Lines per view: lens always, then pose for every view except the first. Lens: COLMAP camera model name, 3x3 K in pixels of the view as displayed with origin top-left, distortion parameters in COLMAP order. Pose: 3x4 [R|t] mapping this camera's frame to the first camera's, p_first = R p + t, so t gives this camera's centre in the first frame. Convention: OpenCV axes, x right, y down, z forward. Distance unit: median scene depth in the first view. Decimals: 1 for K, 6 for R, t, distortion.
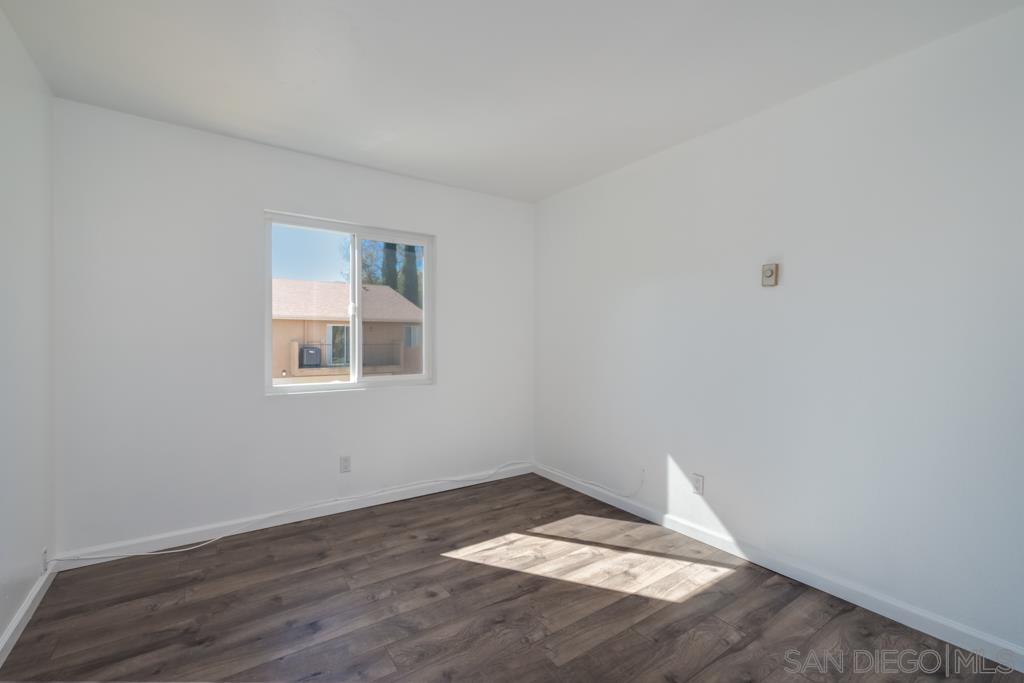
lens RADIAL K [[466.7, 0, 510.2], [0, 466.7, 342.3], [0, 0, 1]] dist [-0.000723, -0.000328]
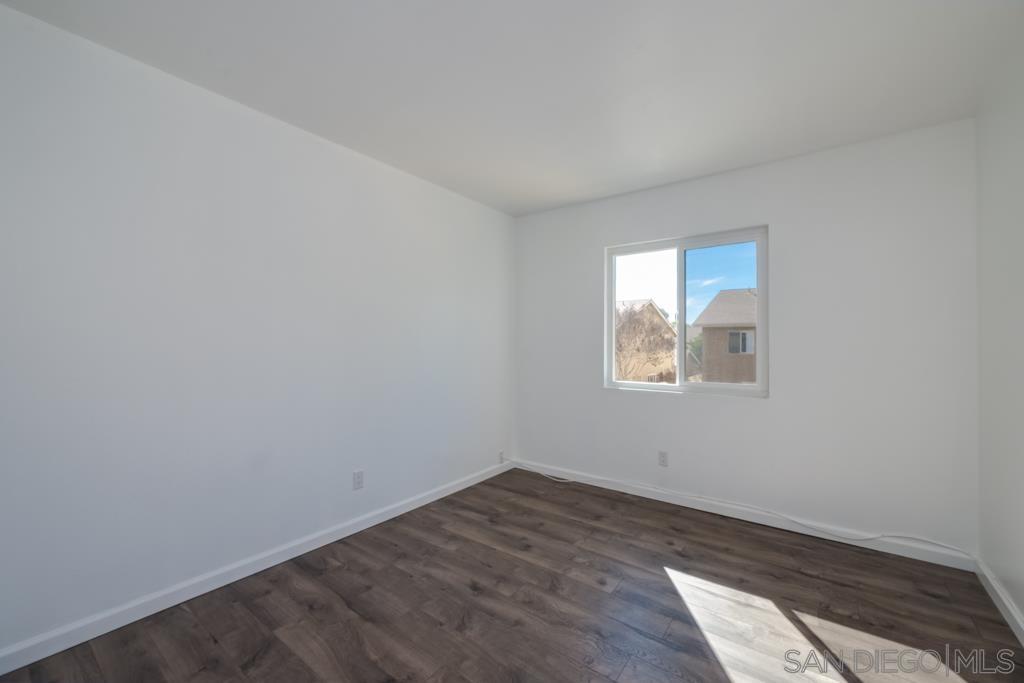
lens RADIAL K [[426.0, 0, 514.3], [0, 426.0, 339.0], [0, 0, 1]] dist [-0.002371, -0.000230]
pose [[0.283941, -0.014415, -0.958733, 0.582435], [-0.011410, 0.999765, -0.018411, 0.002987], [0.958774, 0.016166, 0.283710, 0.423027]]
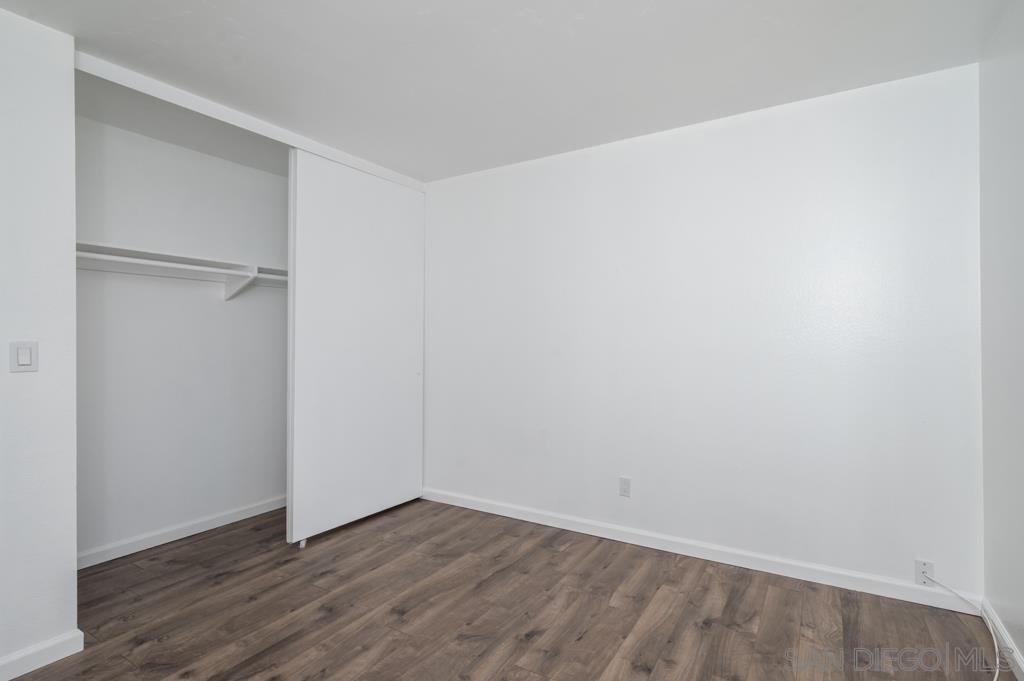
lens RADIAL K [[466.7, 0, 518.4], [0, 466.7, 339.9], [0, 0, 1]] dist [-0.000723, -0.000328]
pose [[-0.926296, -0.001732, -0.376793, 0.080680], [-0.006541, 0.999913, 0.011483, 0.001080], [0.376740, 0.013101, -0.926226, 1.217574]]
